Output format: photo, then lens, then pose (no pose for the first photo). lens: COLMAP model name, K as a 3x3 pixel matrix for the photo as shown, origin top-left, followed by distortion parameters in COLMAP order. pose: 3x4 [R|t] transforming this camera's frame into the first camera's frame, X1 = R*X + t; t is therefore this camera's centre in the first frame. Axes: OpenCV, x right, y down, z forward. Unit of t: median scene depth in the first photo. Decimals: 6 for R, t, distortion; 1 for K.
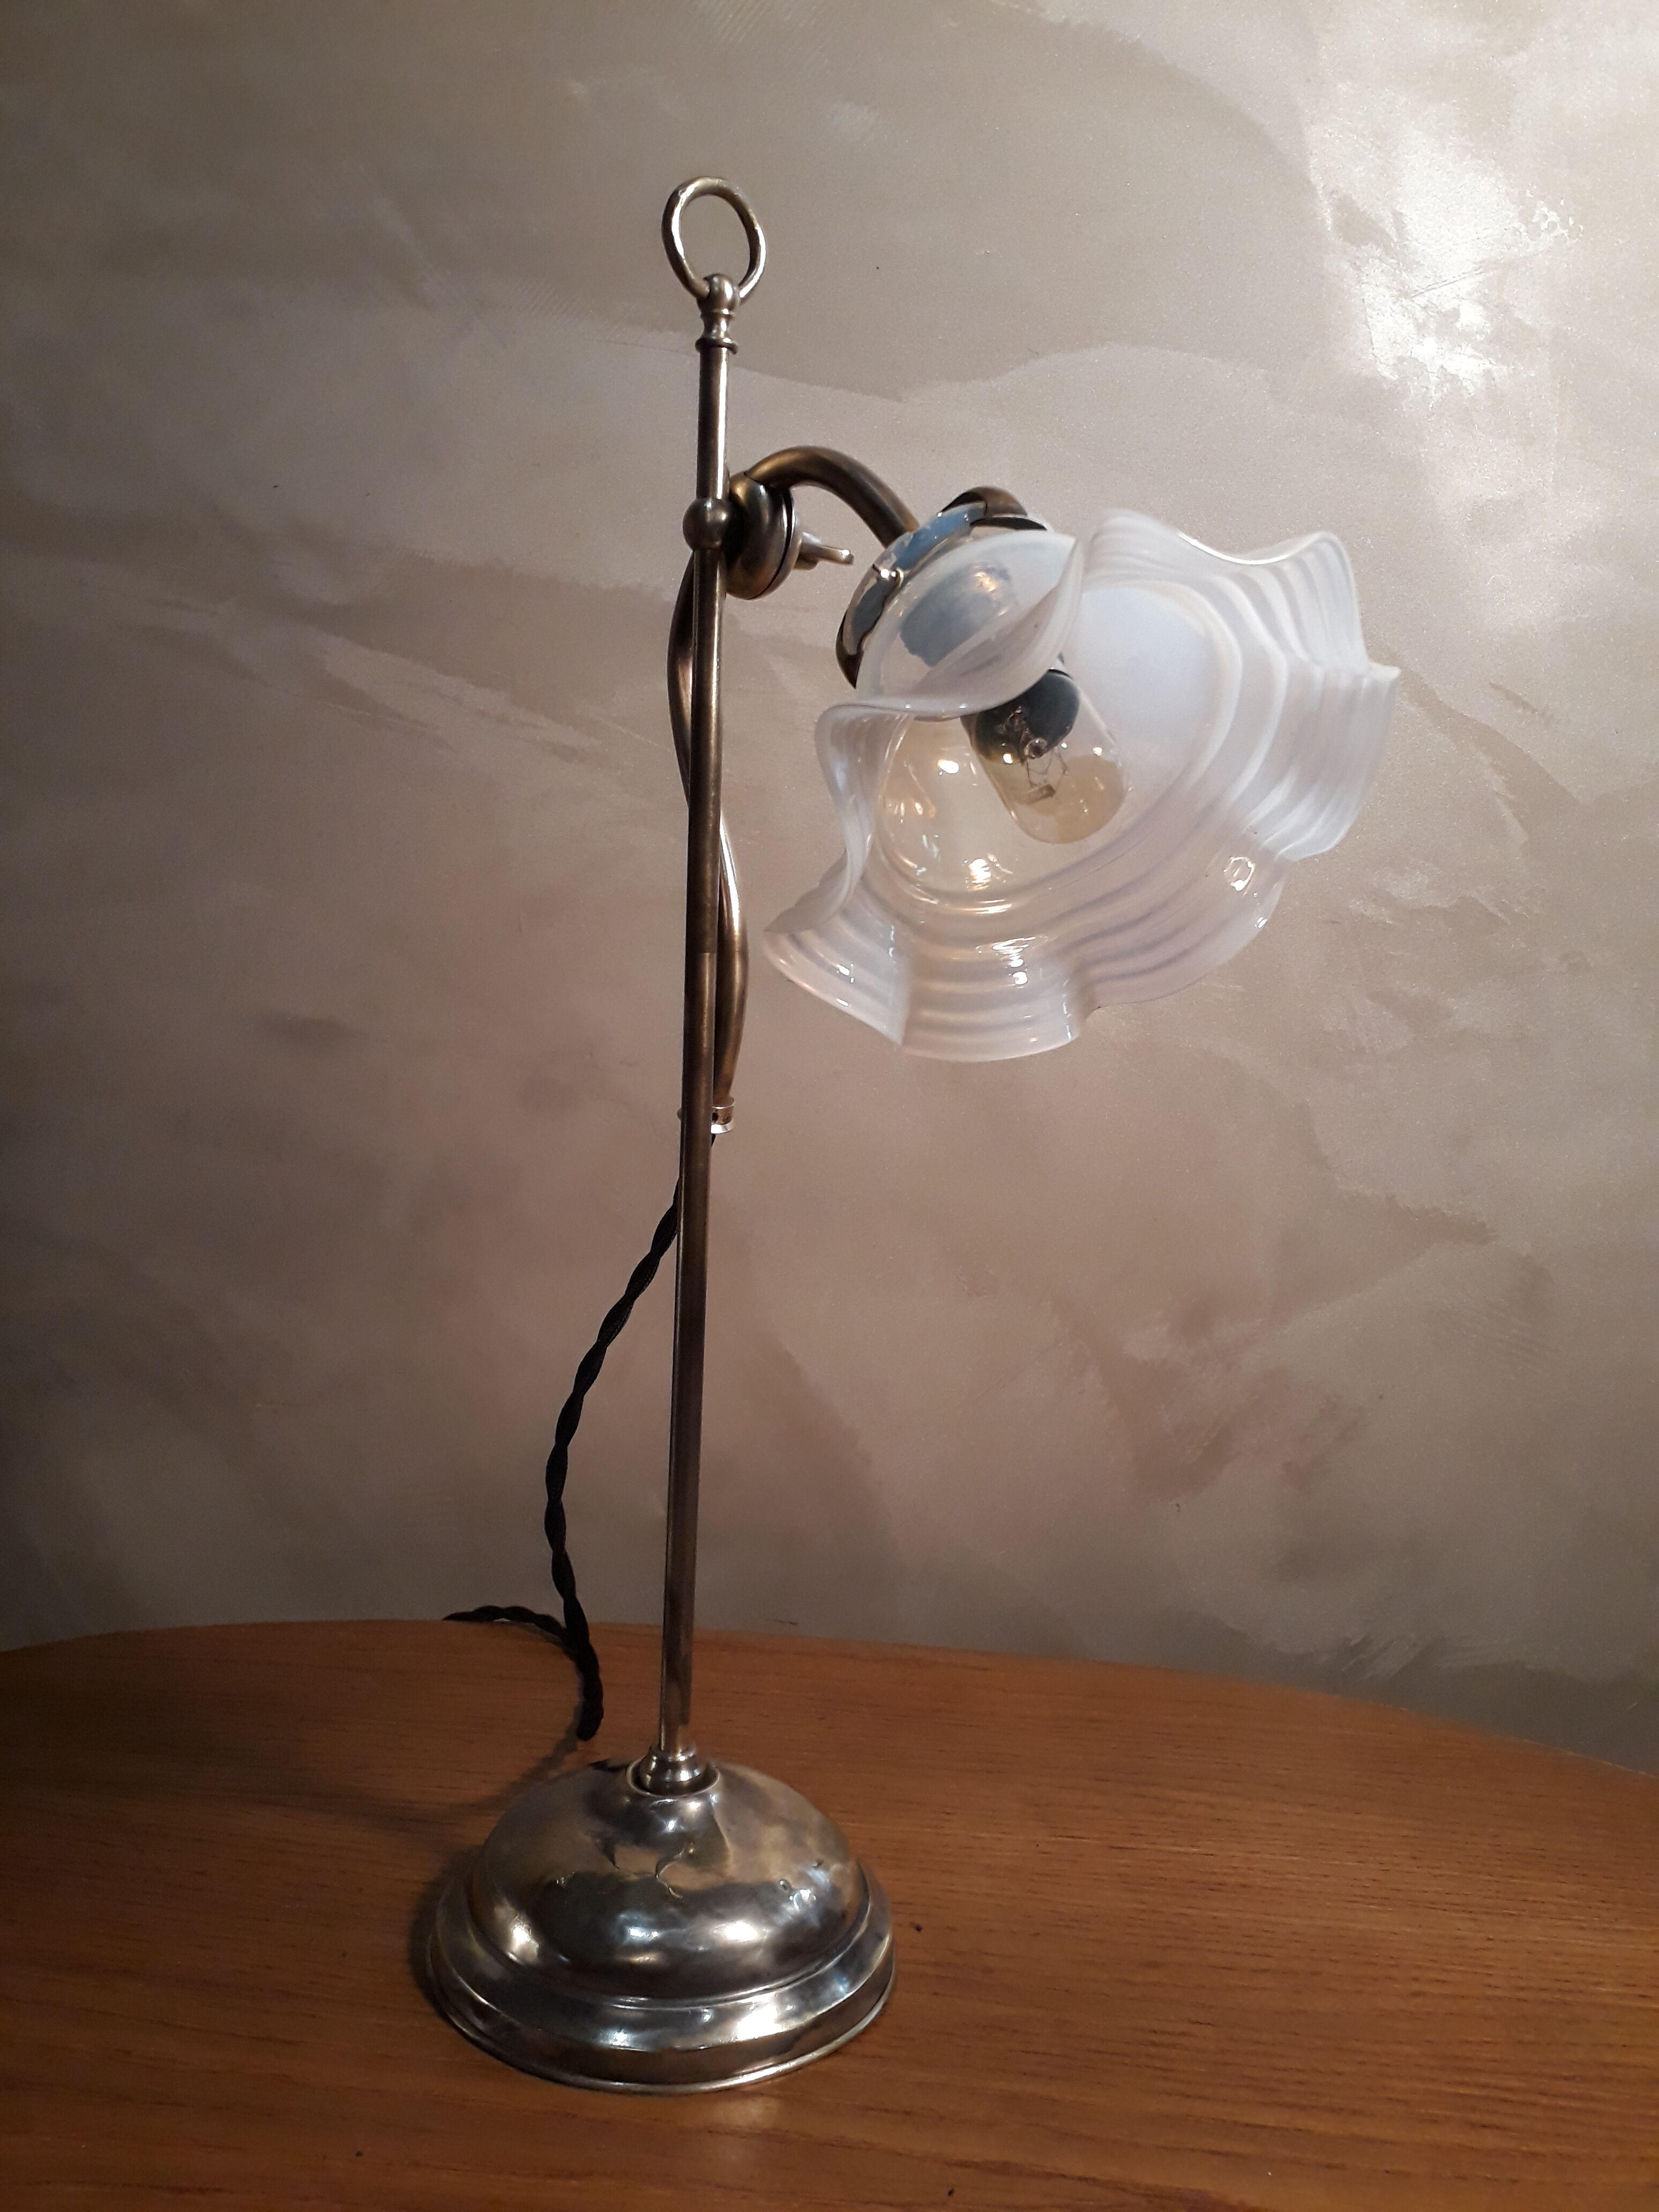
lens RADIAL K [[1791.2, 0, 858.2], [0, 1791.2, 1105.0], [0, 0, 1]] dist [-0.033621, 0.018855]
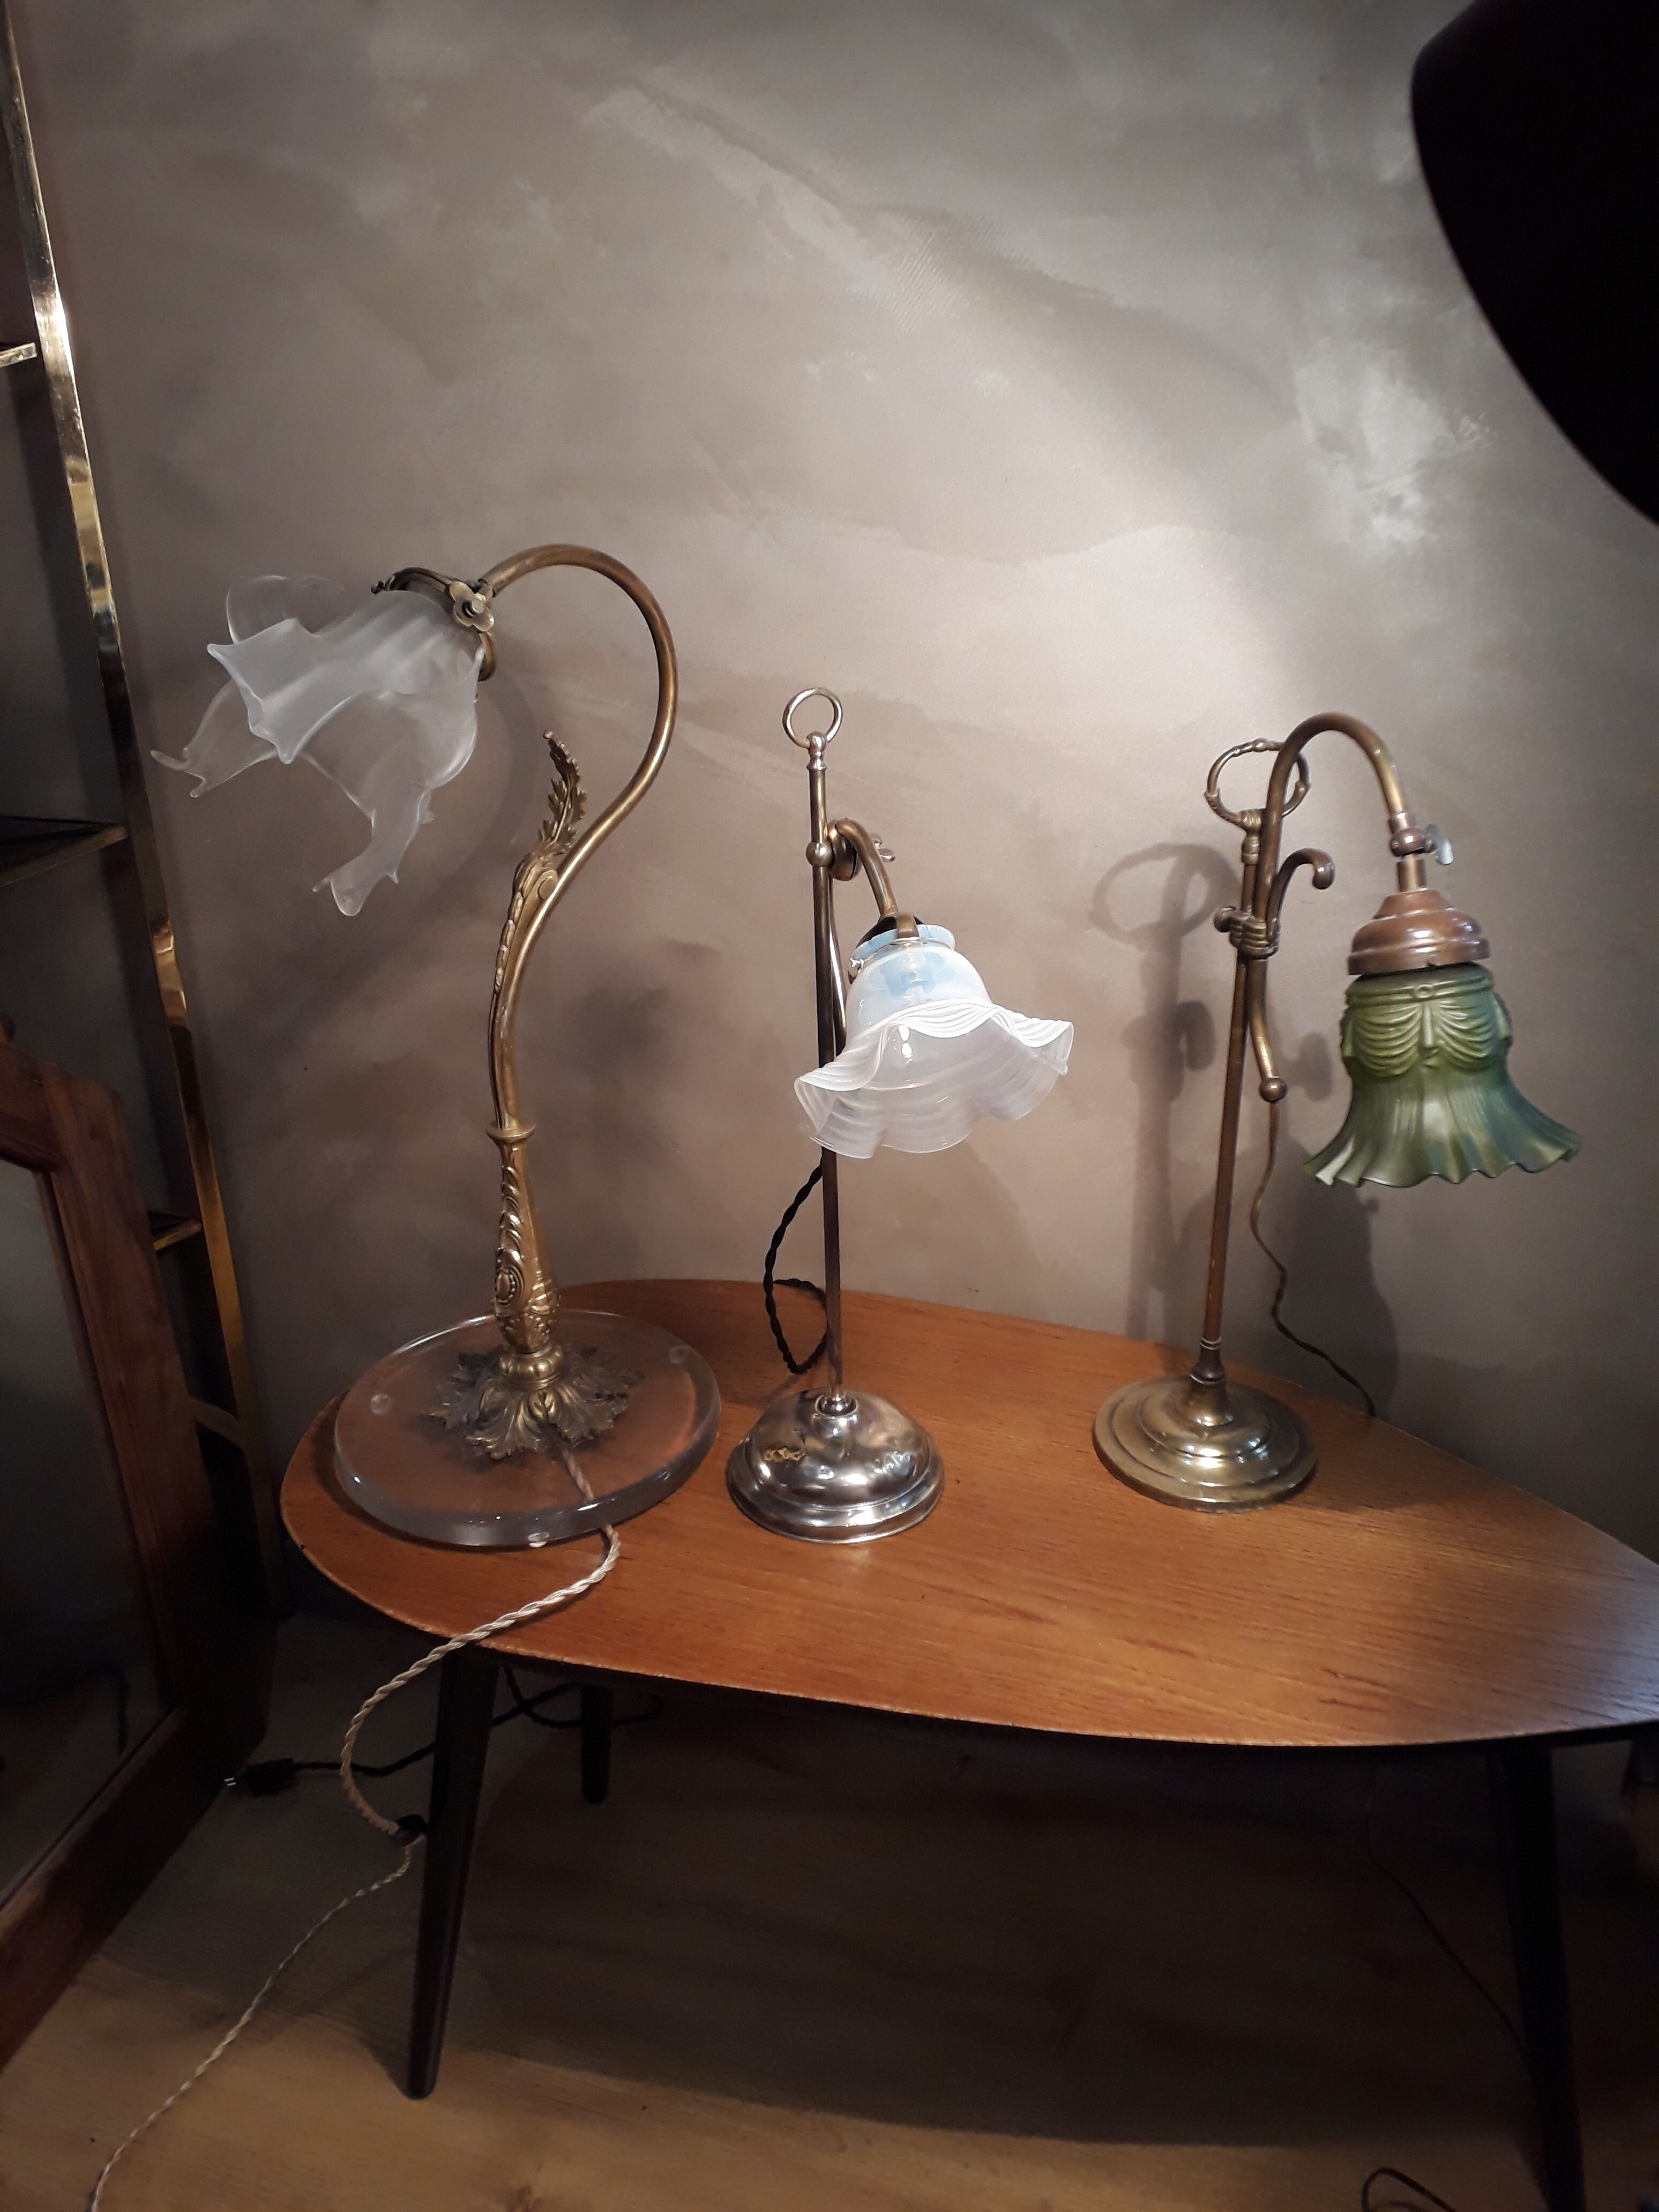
lens RADIAL K [[1791.2, 0, 858.2], [0, 1791.2, 1105.0], [0, 0, 1]] dist [-0.033621, 0.018855]
pose [[0.960738, 0.056464, -0.271652, 0.334926], [0.025276, 0.957192, 0.288347, -0.403768], [0.276305, -0.283893, 0.918183, -0.588207]]
